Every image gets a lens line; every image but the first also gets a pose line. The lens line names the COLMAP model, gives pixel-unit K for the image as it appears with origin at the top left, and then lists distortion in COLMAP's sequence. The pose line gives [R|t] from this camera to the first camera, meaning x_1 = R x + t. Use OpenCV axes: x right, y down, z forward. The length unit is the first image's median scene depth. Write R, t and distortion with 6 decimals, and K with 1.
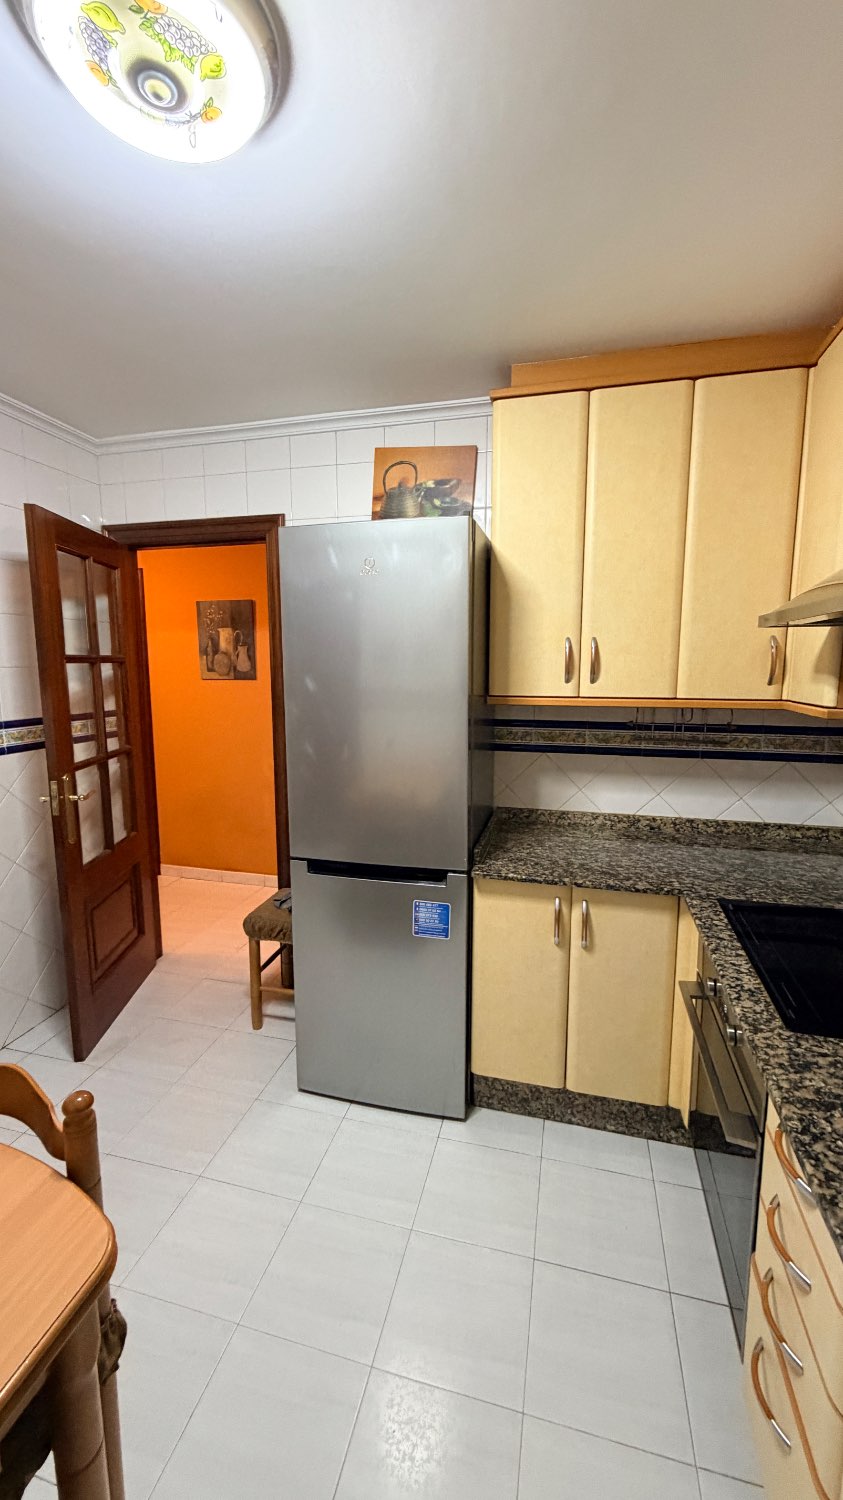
lens RADIAL K [[592.7, 0, 425.6], [0, 592.7, 744.8], [0, 0, 1]] dist [-0.000787, 0.000589]
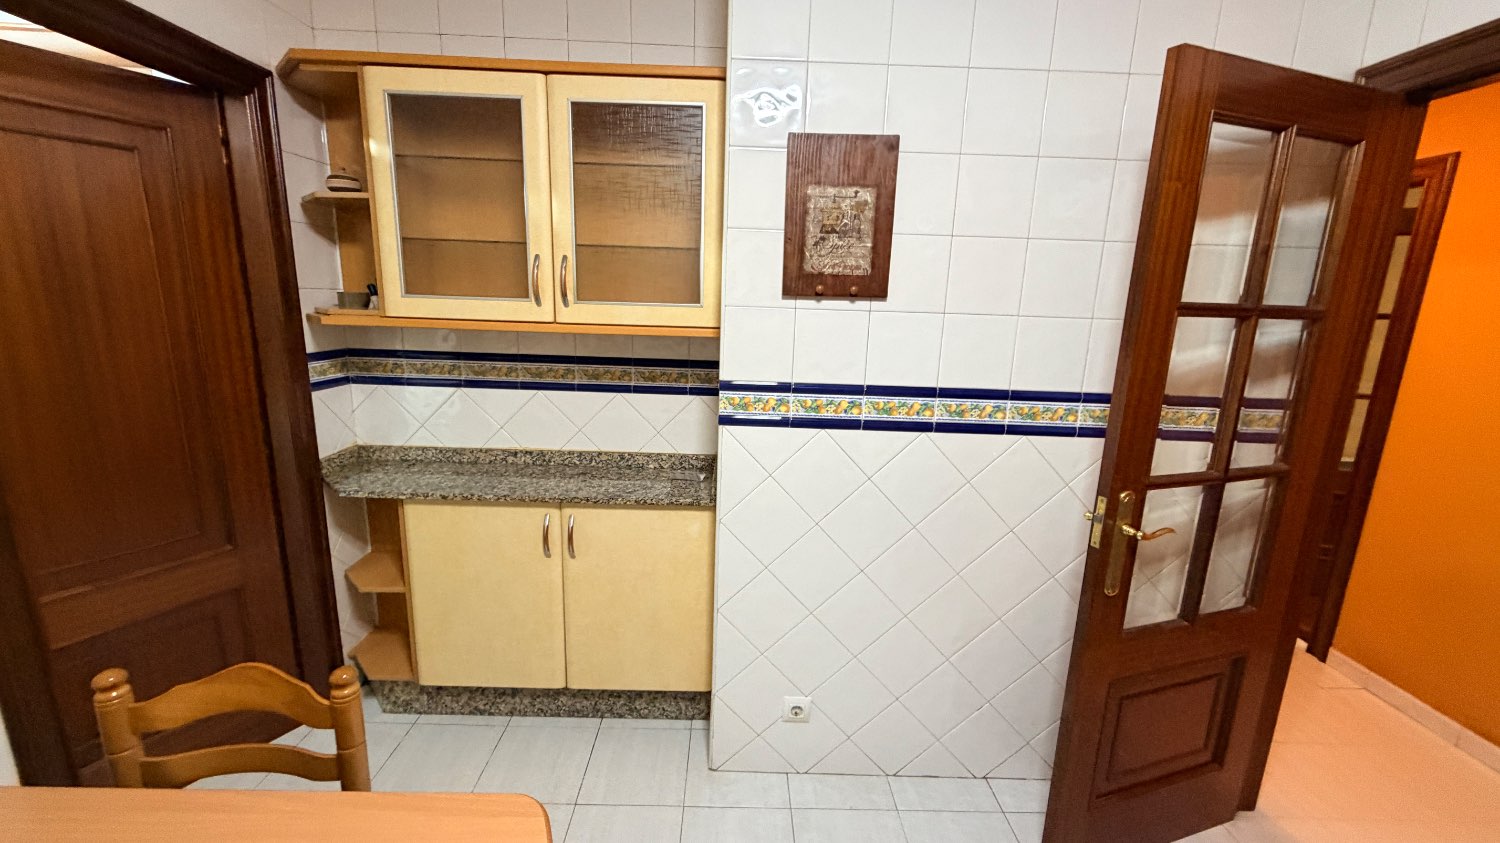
lens RADIAL K [[592.7, 0, 746.3], [0, 592.7, 420.4], [0, 0, 1]] dist [-0.000787, 0.000589]
pose [[0.251978, 0.205733, -0.945611, -0.094152], [-0.164192, 0.972063, 0.167736, -0.048315], [0.953702, 0.112996, 0.278719, 0.320696]]
